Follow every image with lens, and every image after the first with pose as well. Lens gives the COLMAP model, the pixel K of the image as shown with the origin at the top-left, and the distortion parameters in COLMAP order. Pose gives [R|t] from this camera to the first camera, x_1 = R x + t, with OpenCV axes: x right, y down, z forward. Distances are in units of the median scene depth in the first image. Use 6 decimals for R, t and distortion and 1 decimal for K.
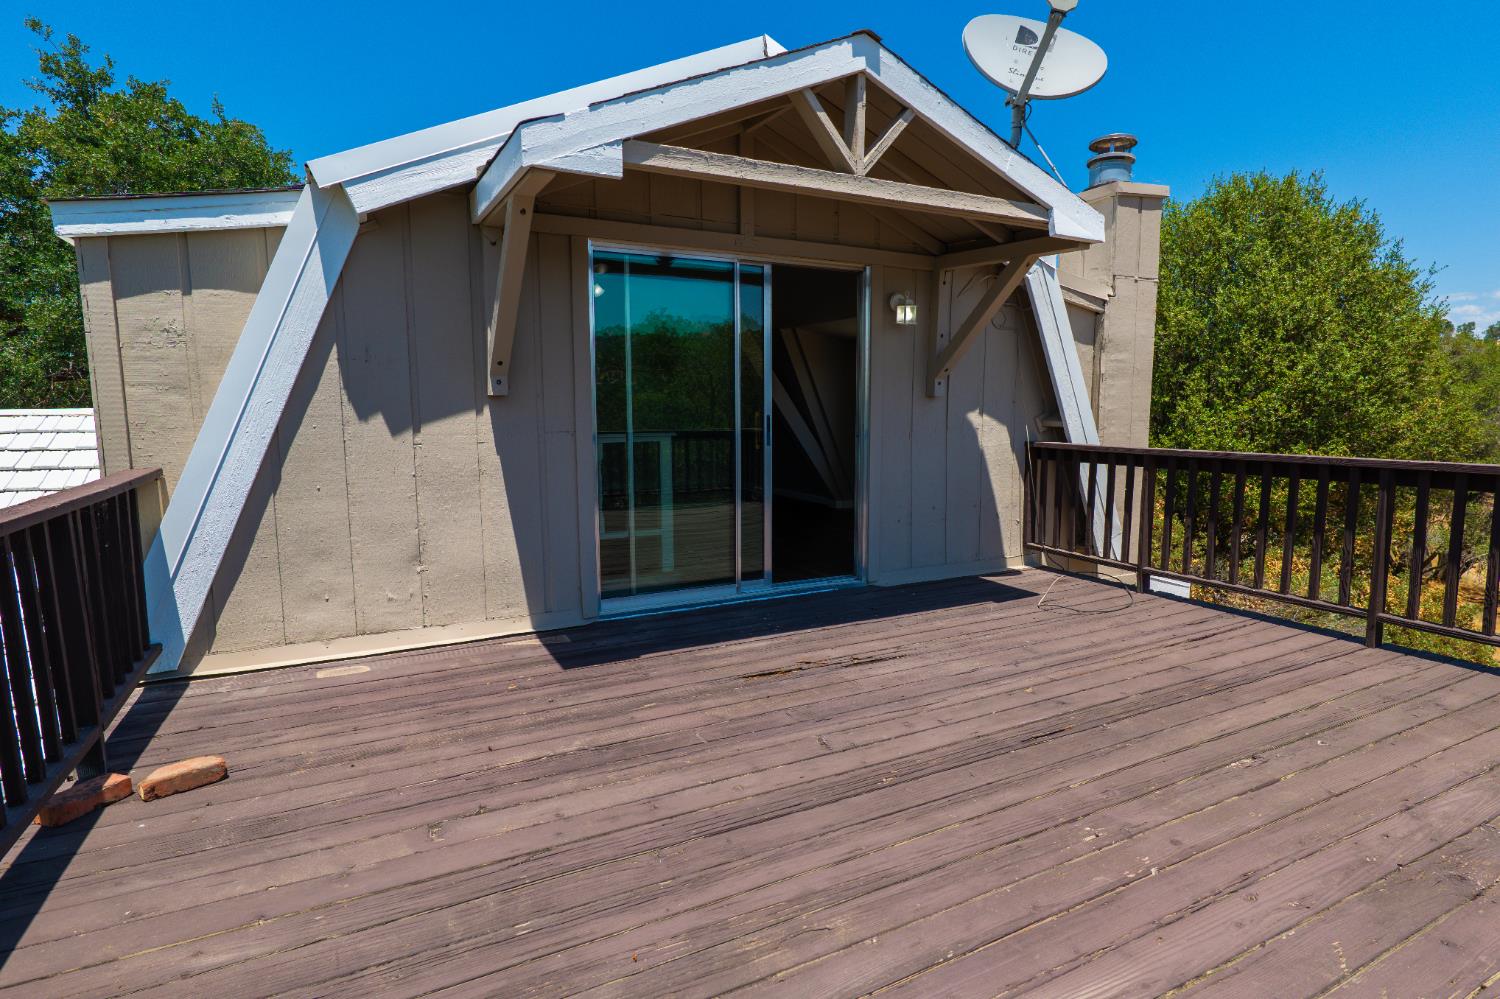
lens RADIAL K [[773.5, 0, 743.9], [0, 773.5, 500.4], [0, 0, 1]] dist [-0.020301, 0.012119]
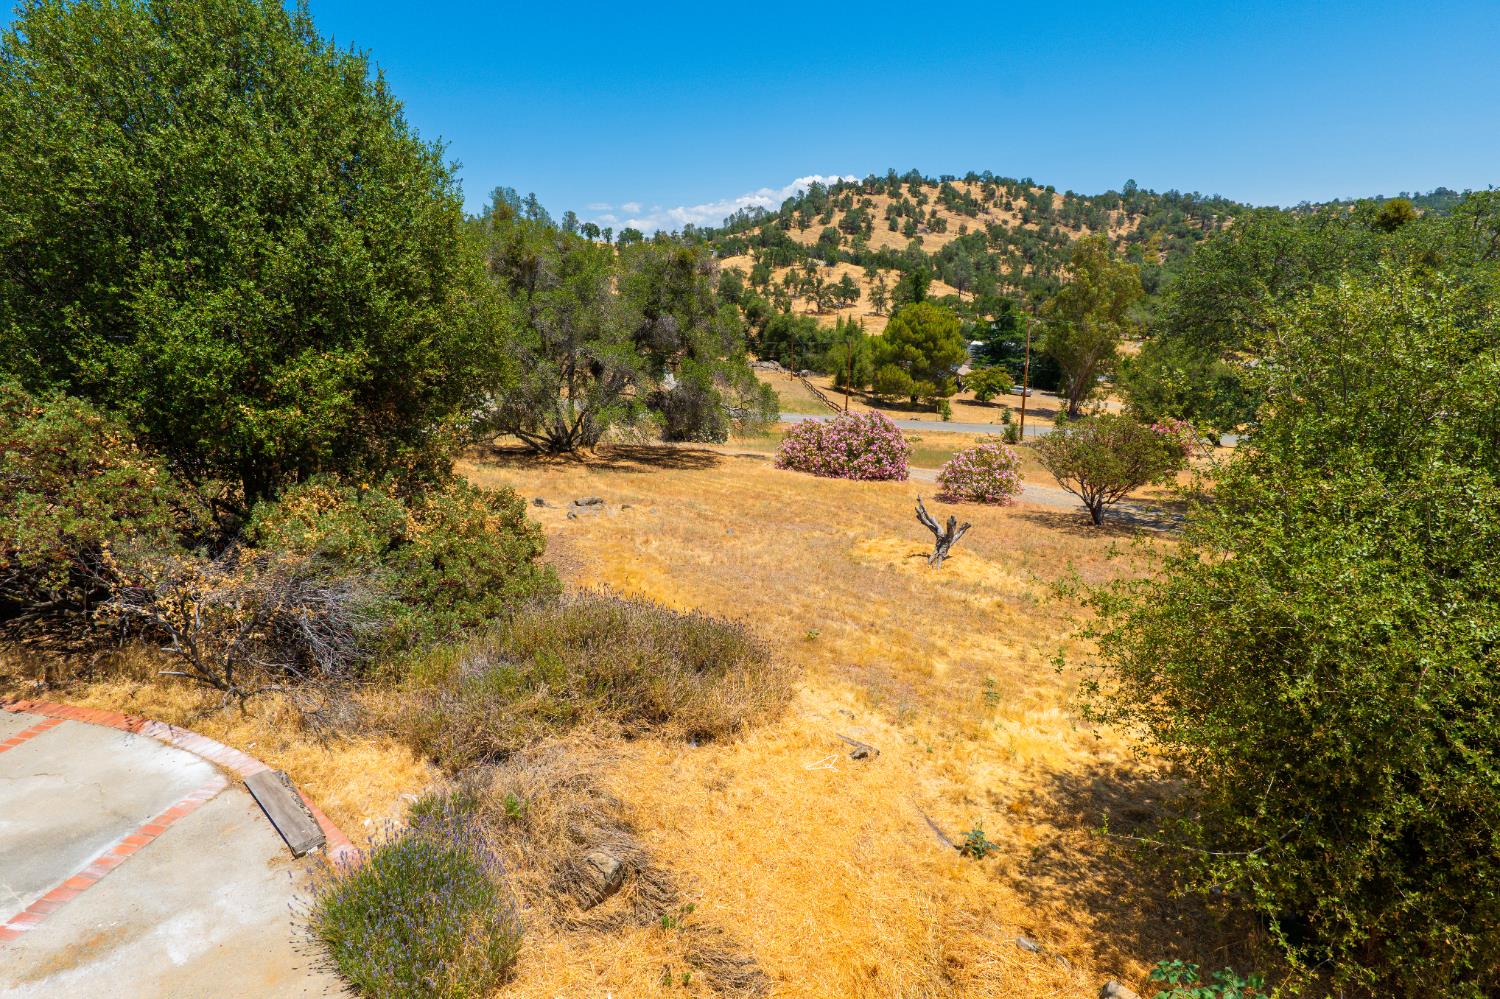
lens RADIAL K [[773.5, 0, 751.8], [0, 773.5, 505.3], [0, 0, 1]] dist [-0.020301, 0.012119]
pose [[0.610488, -0.203291, 0.765492, 0.781465], [0.091867, 0.978150, 0.186501, -0.044929], [-0.786680, -0.043534, 0.615825, 0.303432]]
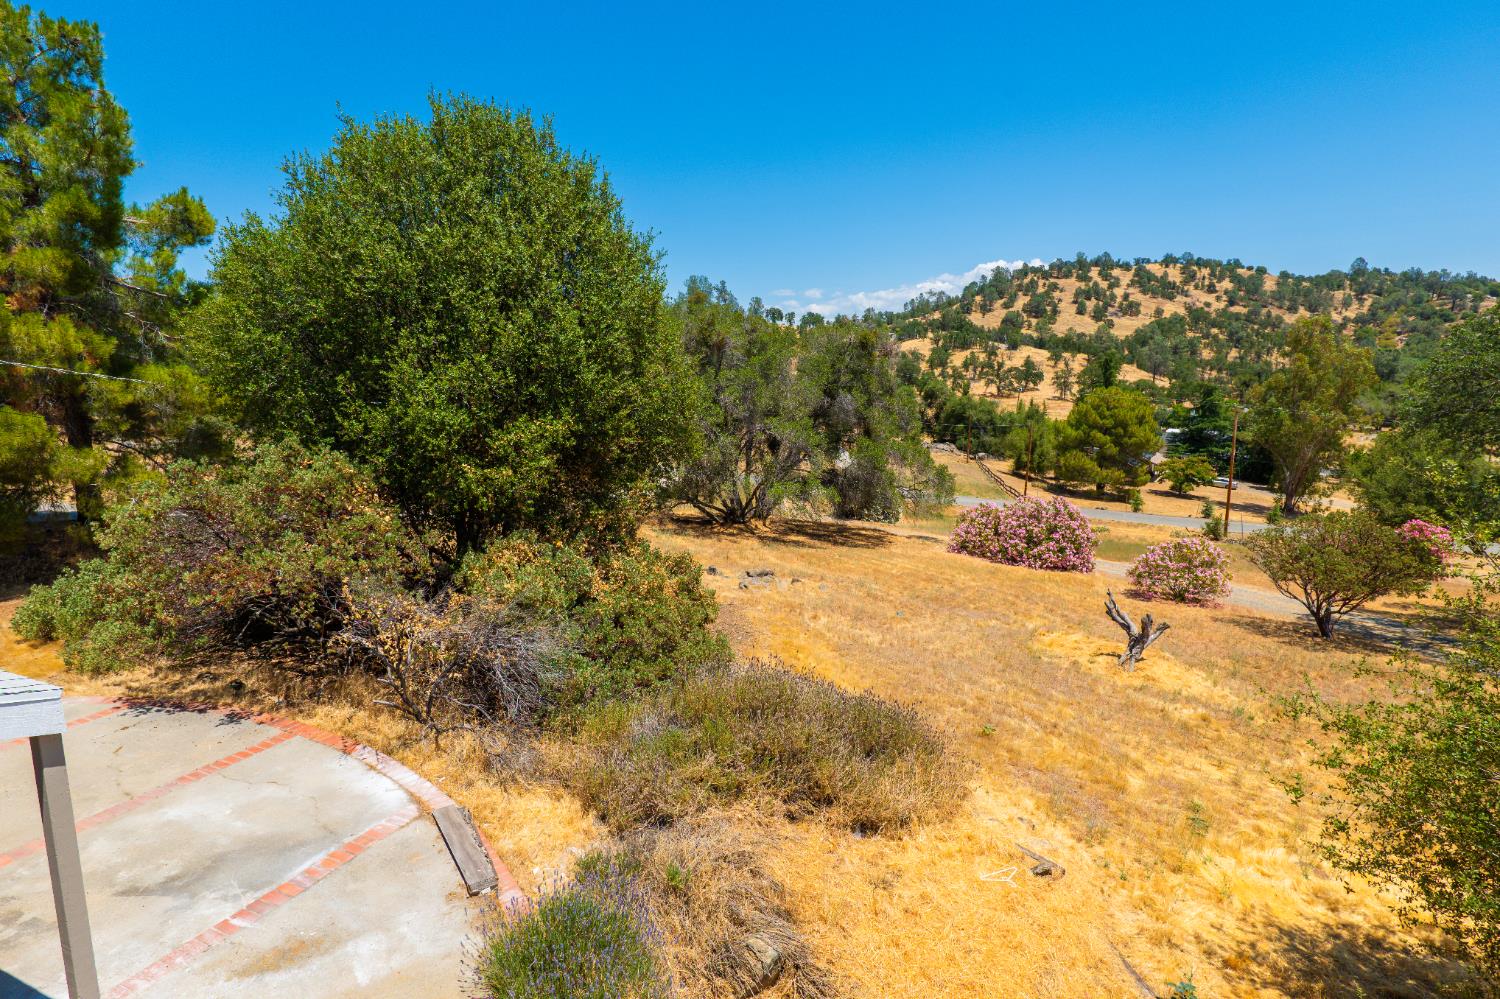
lens RADIAL K [[773.5, 0, 755.8], [0, 773.5, 501.2], [0, 0, 1]] dist [-0.020301, 0.012119]
pose [[0.767091, -0.089699, 0.635237, 0.775796], [0.061722, 0.995903, 0.066094, -0.038386], [-0.638563, -0.011492, 0.769484, 0.329815]]
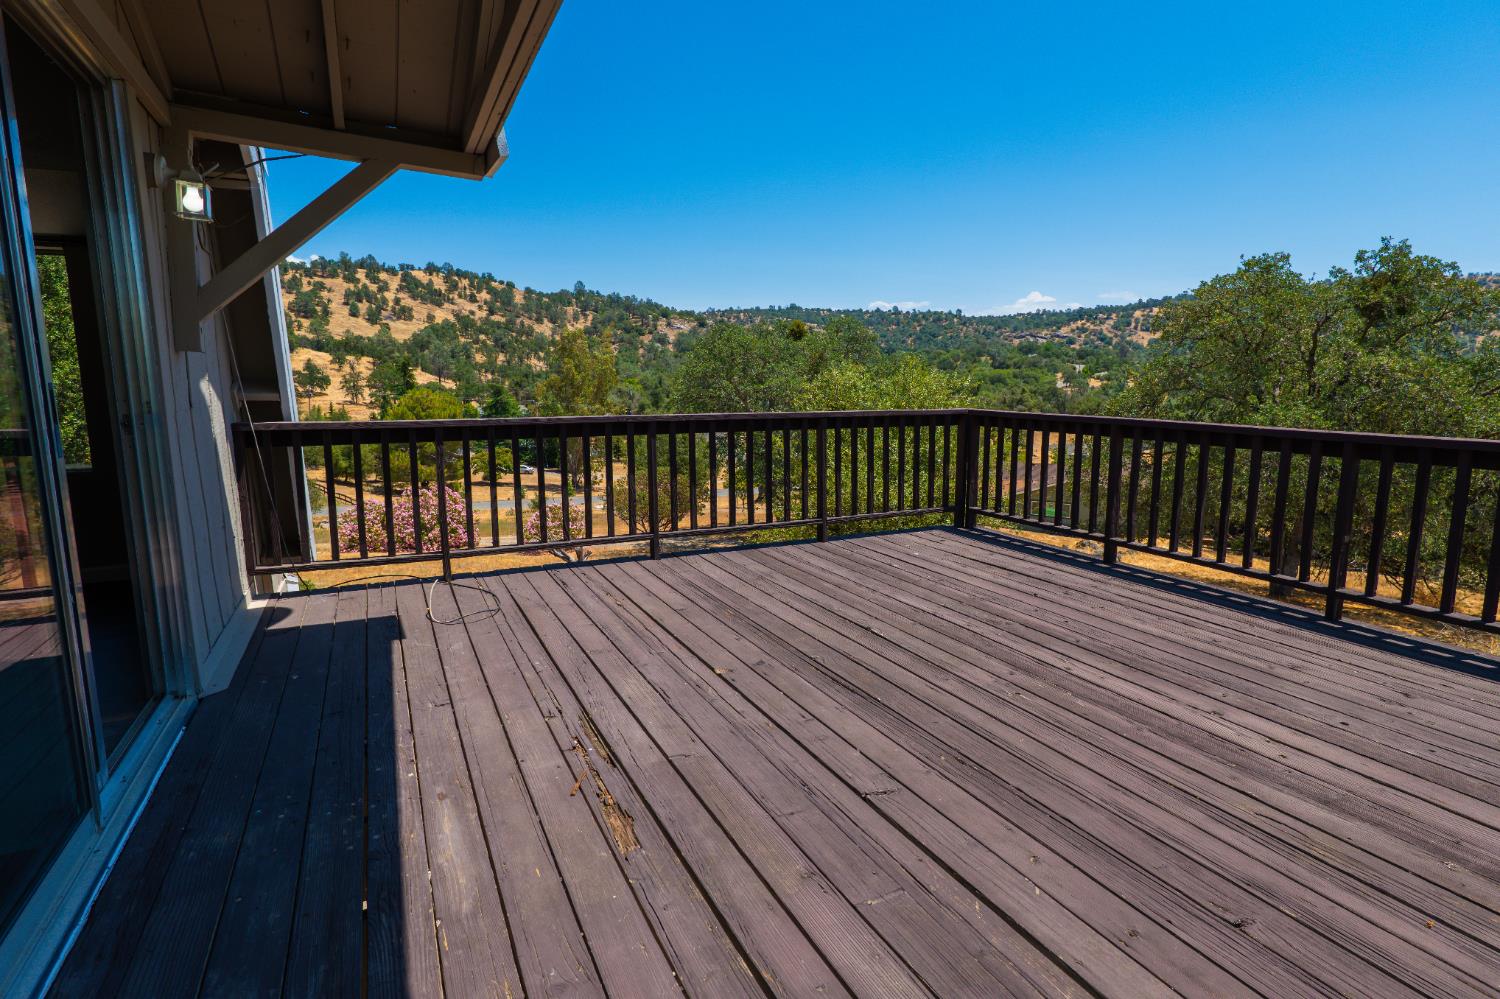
lens RADIAL K [[773.5, 0, 744.3], [0, 773.5, 508.9], [0, 0, 1]] dist [-0.020301, 0.012119]
pose [[0.018471, -0.157191, 0.987395, -0.338124], [0.120674, 0.980695, 0.153867, -0.057352], [-0.992520, 0.116311, 0.037083, 0.579564]]
